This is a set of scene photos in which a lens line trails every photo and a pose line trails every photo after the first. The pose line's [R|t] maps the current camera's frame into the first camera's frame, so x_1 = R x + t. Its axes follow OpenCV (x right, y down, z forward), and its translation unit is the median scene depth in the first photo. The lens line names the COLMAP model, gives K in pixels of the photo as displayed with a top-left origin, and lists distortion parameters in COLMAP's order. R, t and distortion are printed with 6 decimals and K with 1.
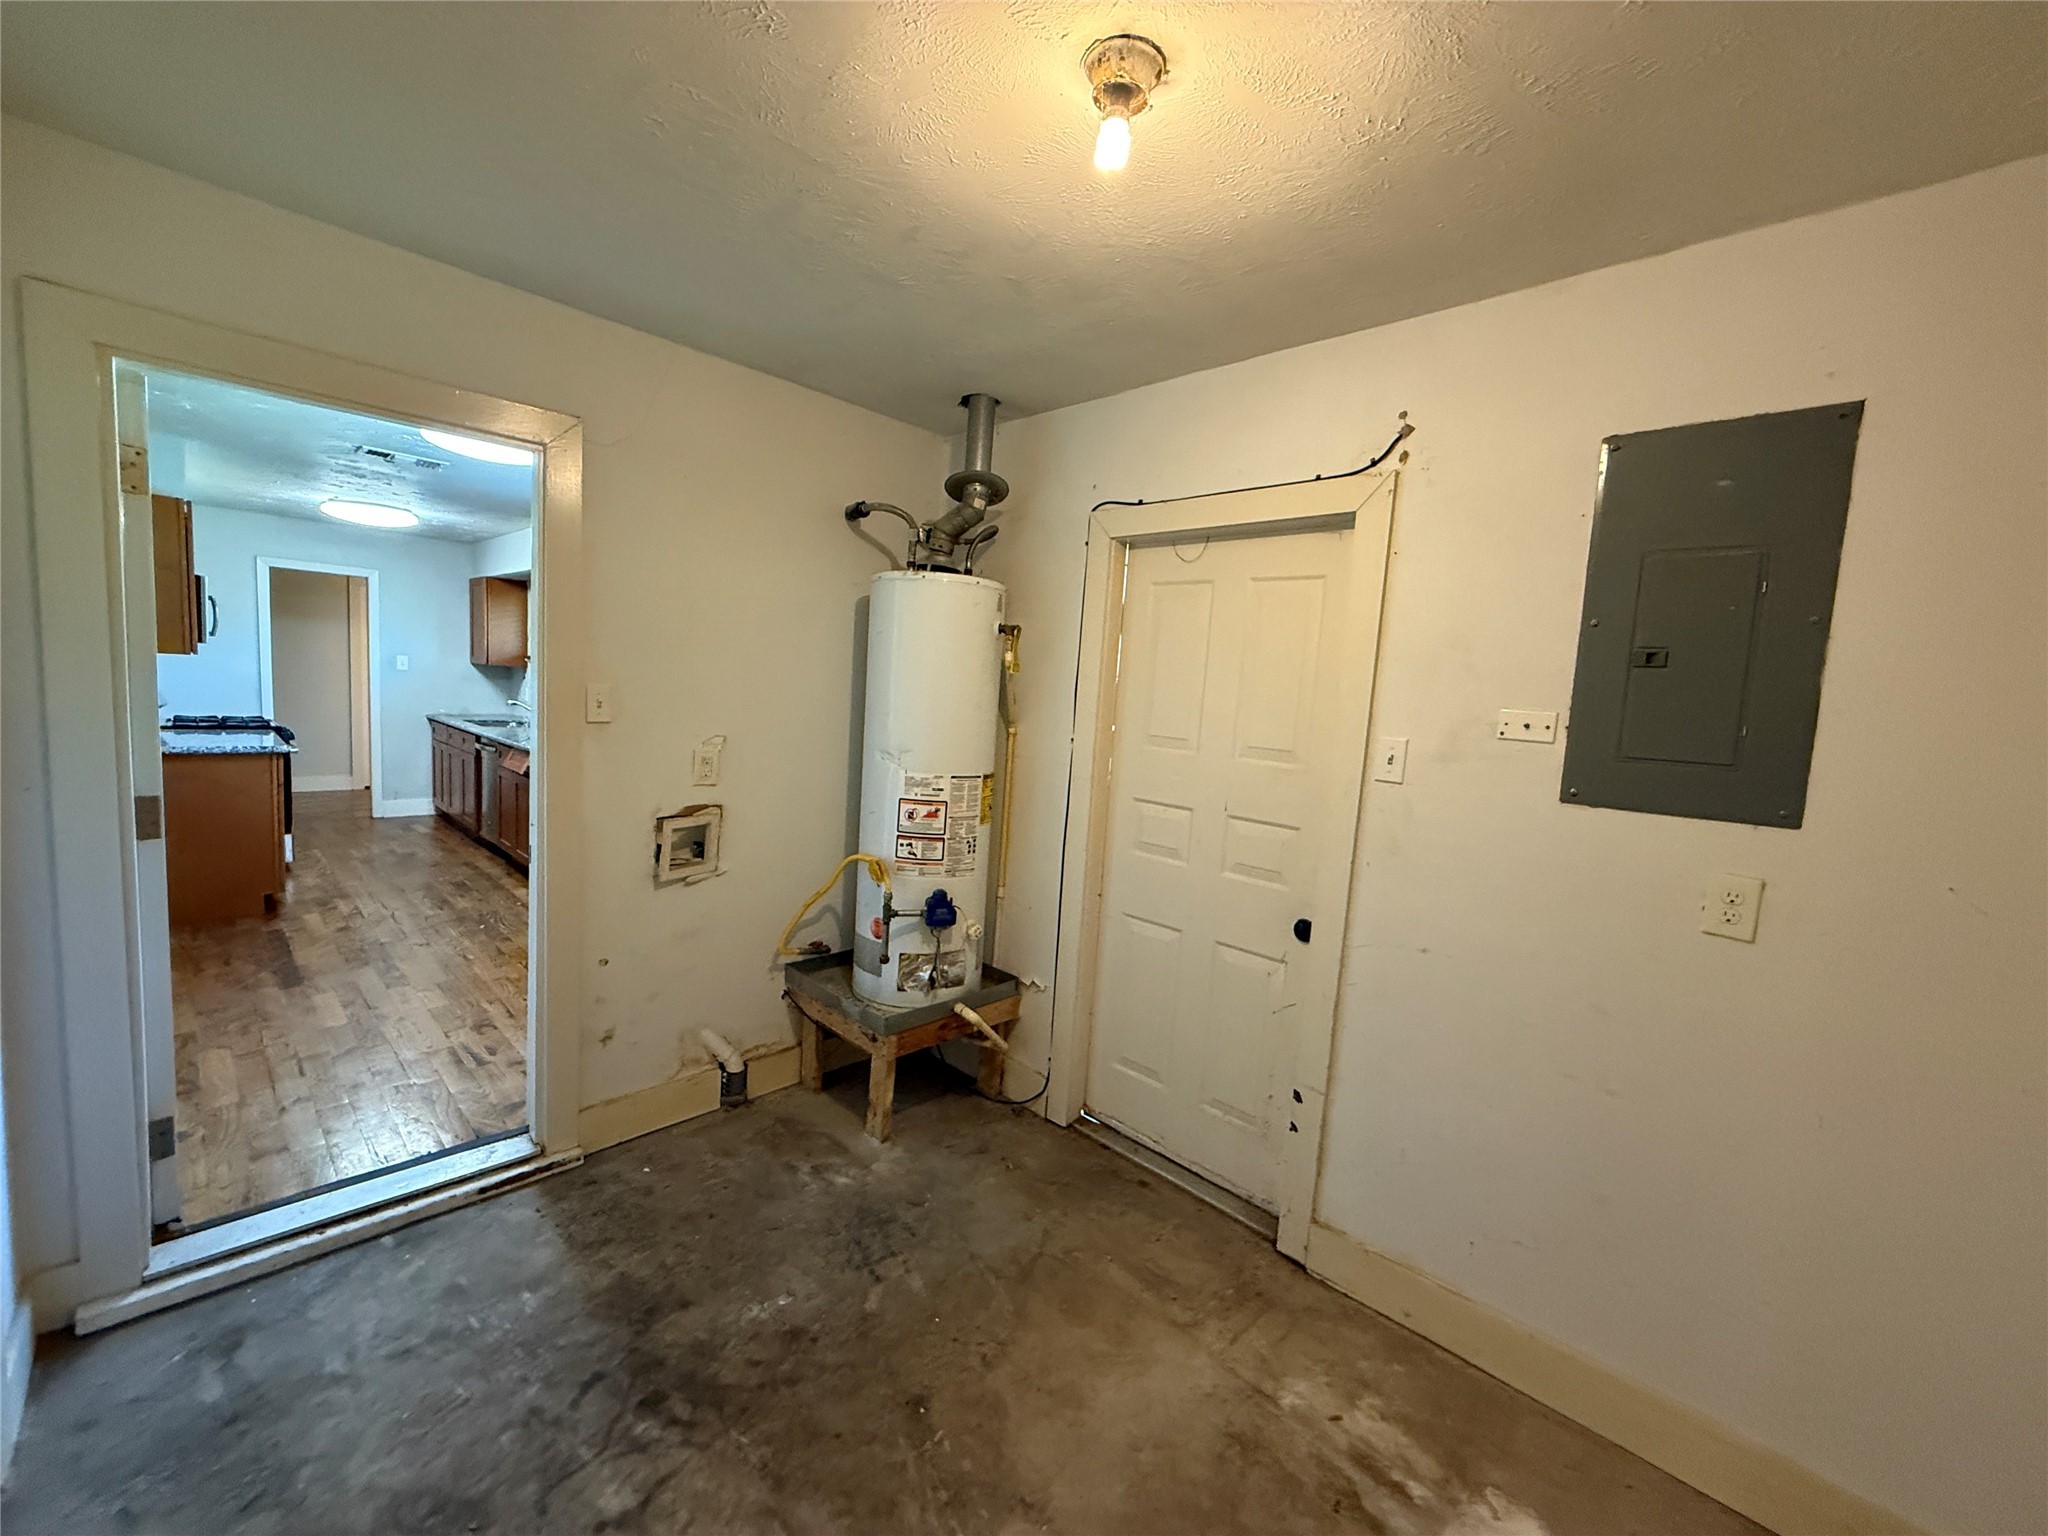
lens RADIAL K [[816.2, 0, 1017.4], [0, 816.2, 767.4], [0, 0, 1]] dist [0.000575, 0.000372]
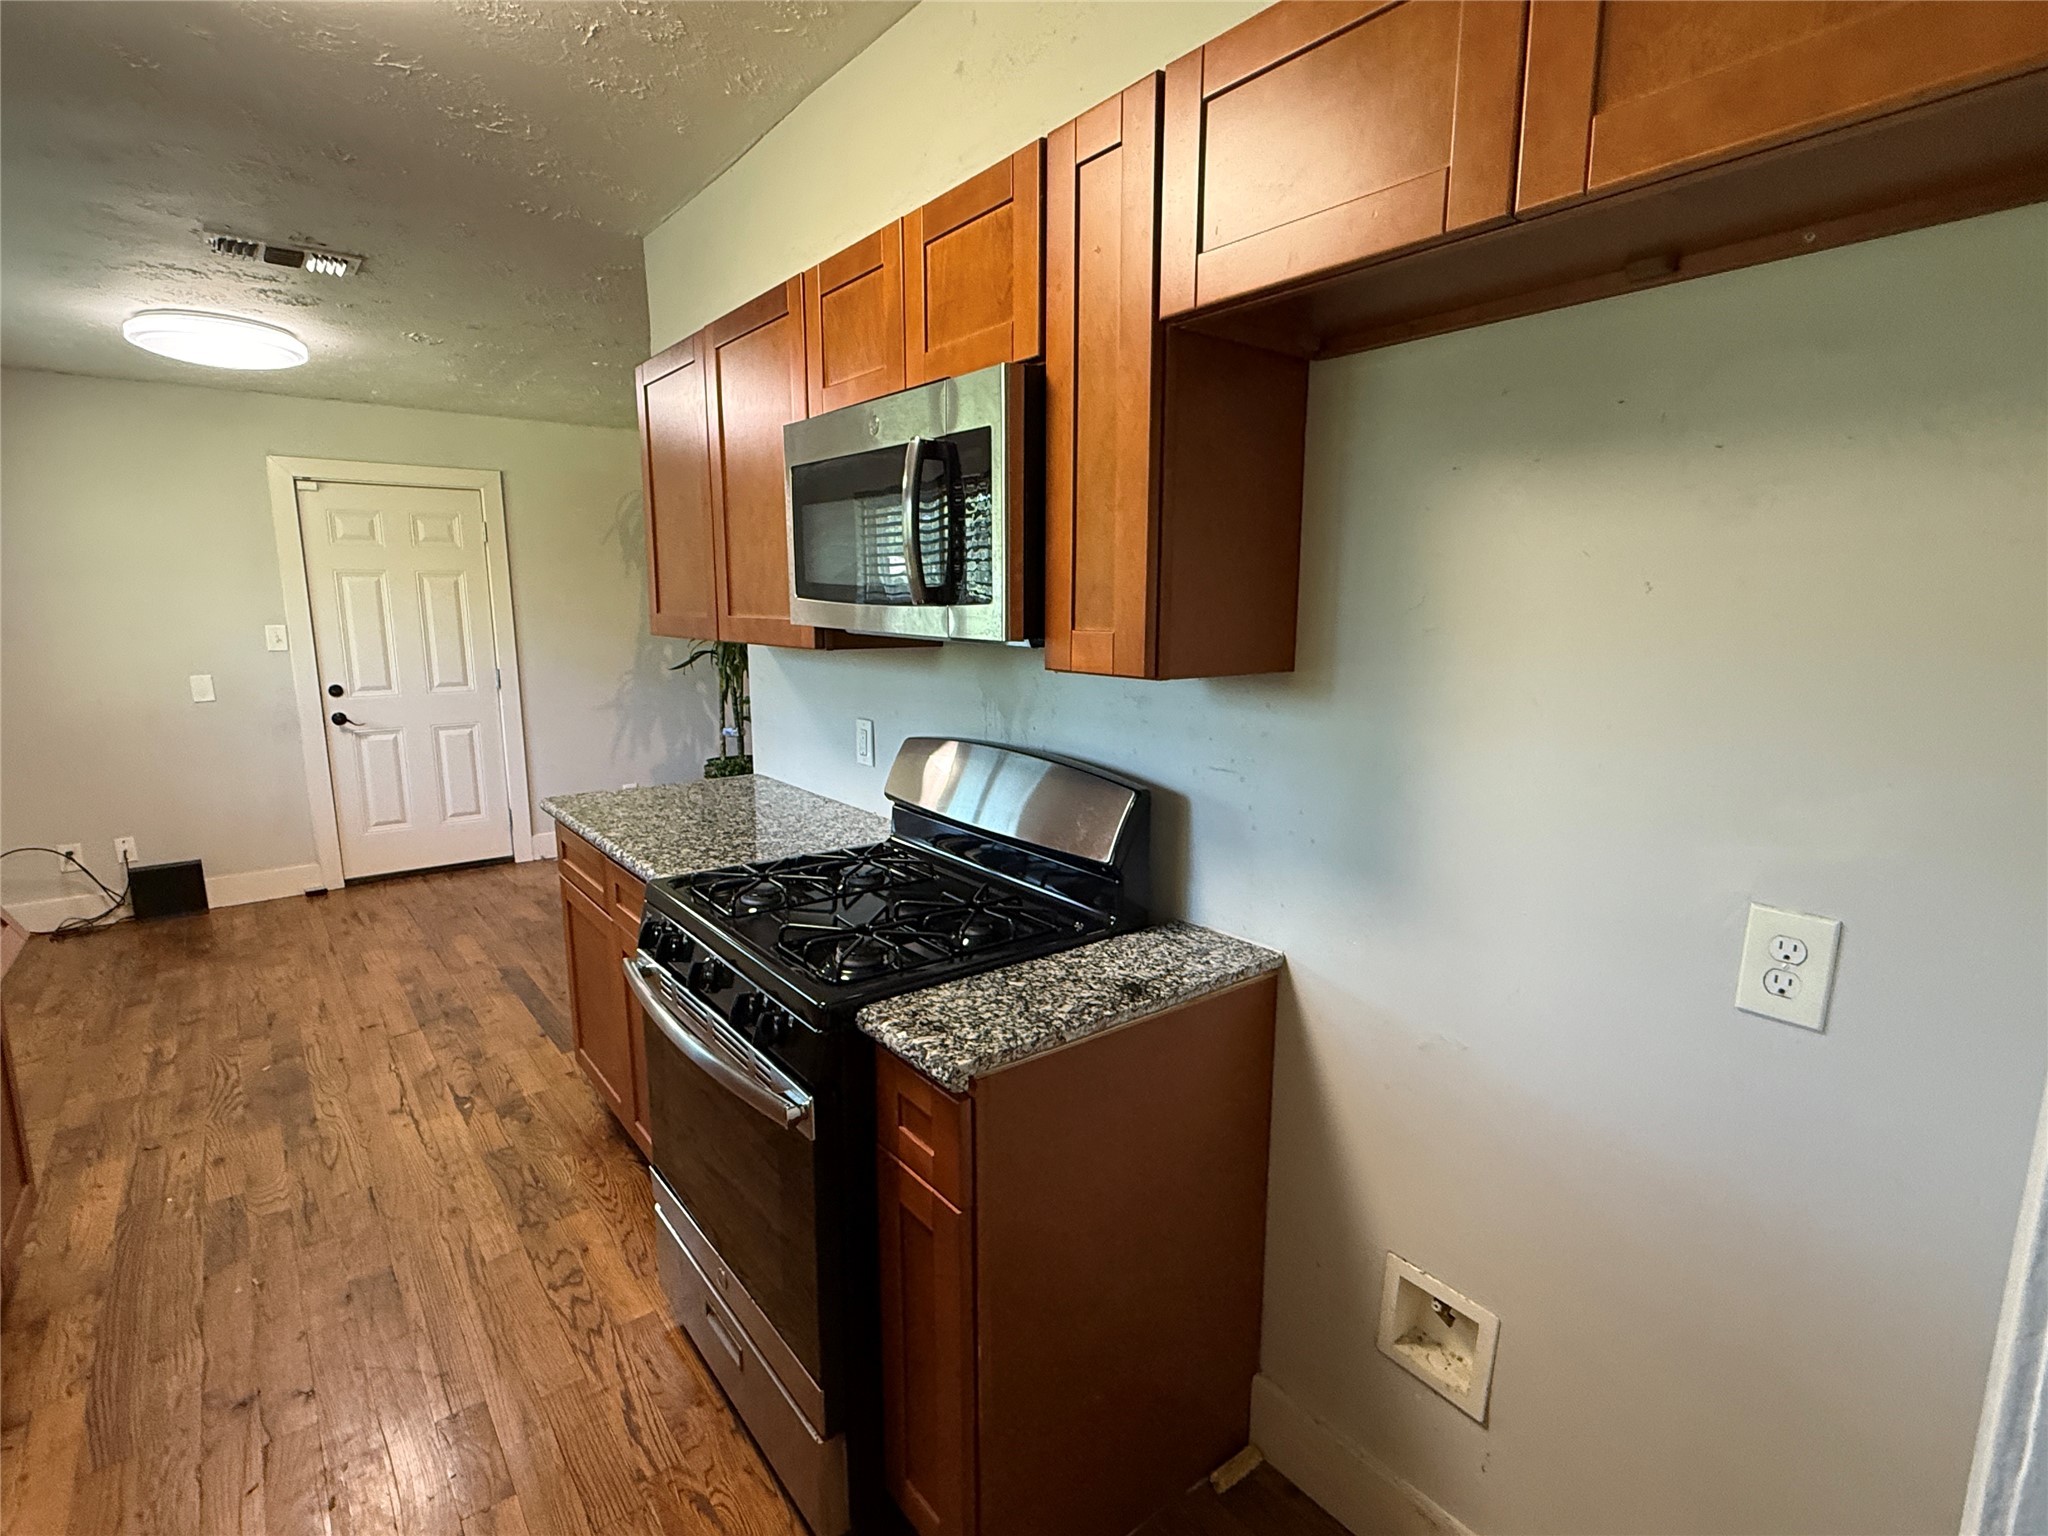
lens RADIAL K [[1003.2, 0, 1018.5], [0, 1003.2, 772.7], [0, 0, 1]] dist [0.001784, -0.000706]
pose [[-0.990083, -0.079585, 0.115765, -1.225298], [-0.045047, 0.960393, 0.274983, -0.229014], [-0.133065, 0.267041, -0.954454, 1.518900]]
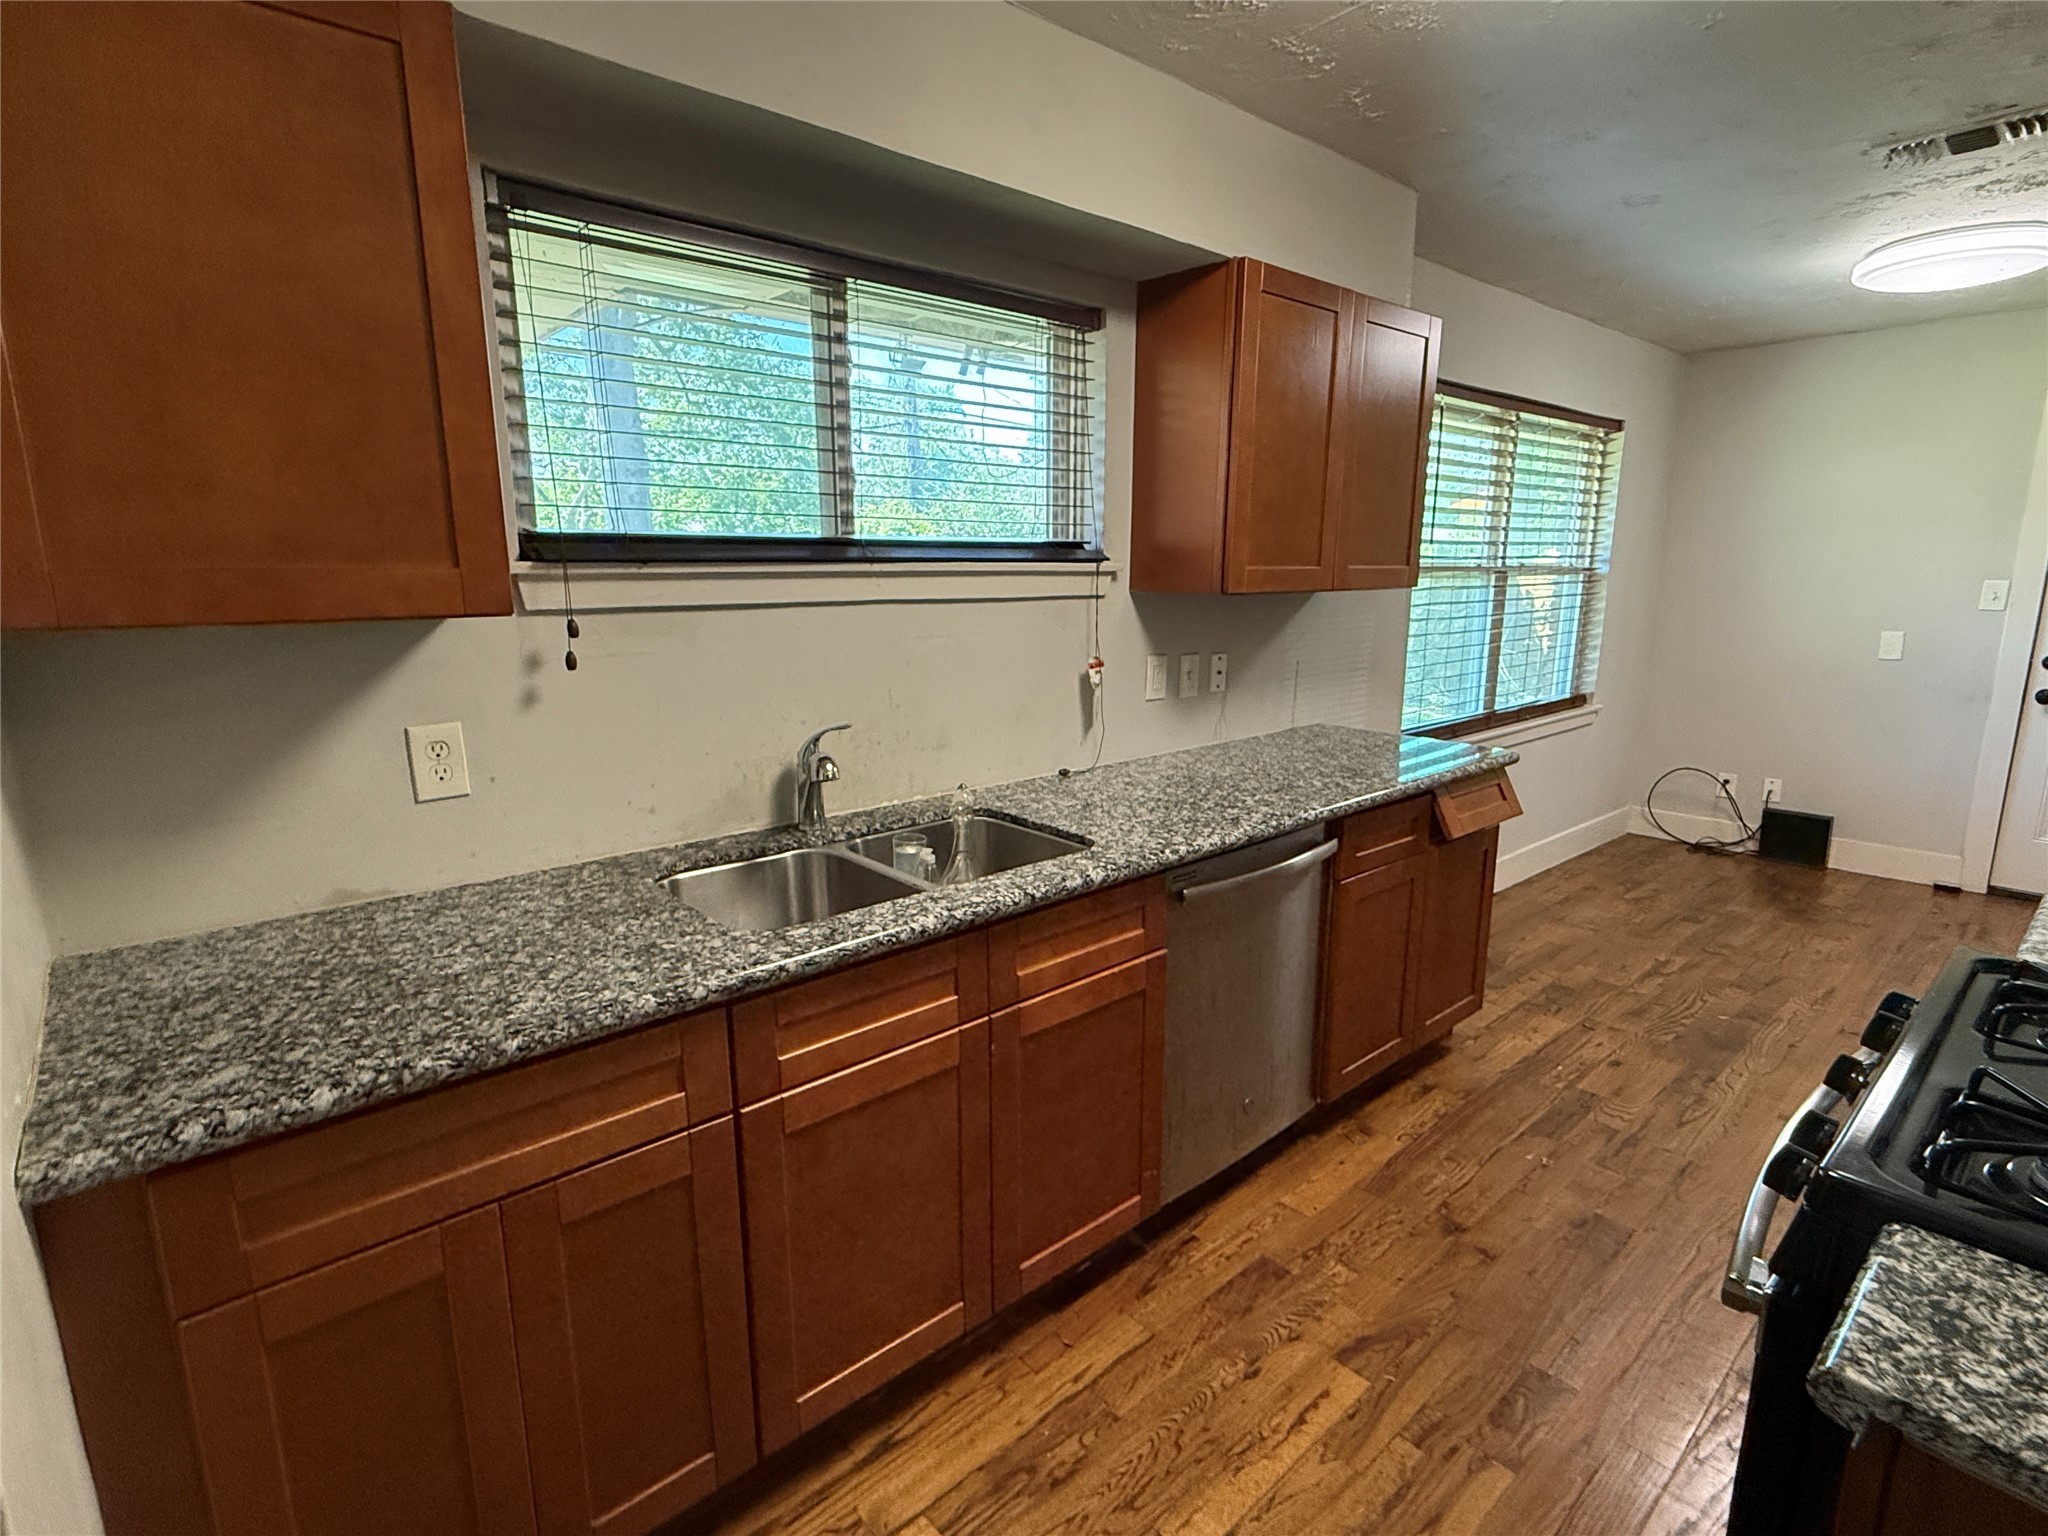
lens RADIAL K [[1003.2, 0, 1021.5], [0, 1003.2, 768.9], [0, 0, 1]] dist [0.001784, -0.000706]
pose [[0.073429, -0.258723, 0.963157, -1.311349], [0.107029, 0.962230, 0.250314, -0.211397], [-0.991541, 0.084705, 0.098347, 1.378614]]
